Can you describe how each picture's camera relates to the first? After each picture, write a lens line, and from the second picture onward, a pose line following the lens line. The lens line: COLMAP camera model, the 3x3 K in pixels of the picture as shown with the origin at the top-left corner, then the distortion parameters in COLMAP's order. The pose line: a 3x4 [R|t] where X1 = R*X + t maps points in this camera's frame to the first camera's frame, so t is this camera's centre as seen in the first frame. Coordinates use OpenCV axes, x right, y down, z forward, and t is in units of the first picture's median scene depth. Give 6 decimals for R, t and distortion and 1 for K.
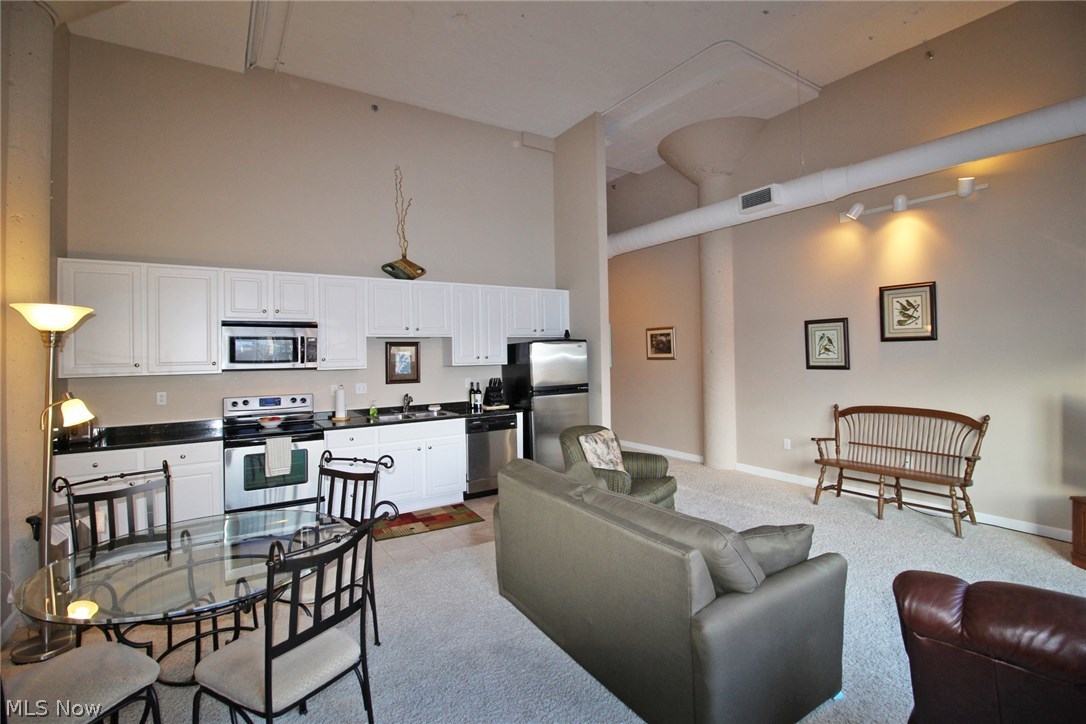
lens RADIAL K [[505.7, 0, 543.7], [0, 505.7, 355.7], [0, 0, 1]] dist [0.003738, 0.000090]
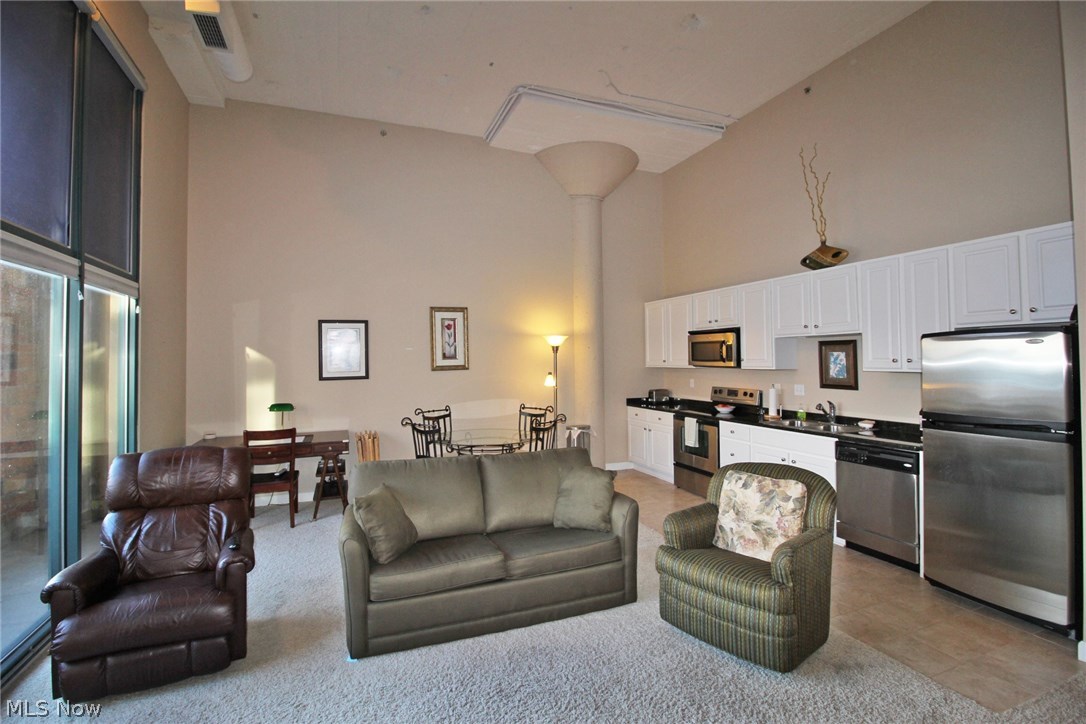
lens RADIAL K [[505.7, 0, 541.1], [0, 505.7, 353.1], [0, 0, 1]] dist [0.003738, 0.000090]
pose [[-0.205516, 0.005904, -0.978636, 0.454667], [0.006939, 0.999965, 0.004576, -0.009478], [0.978629, -0.005850, -0.205550, 0.469151]]
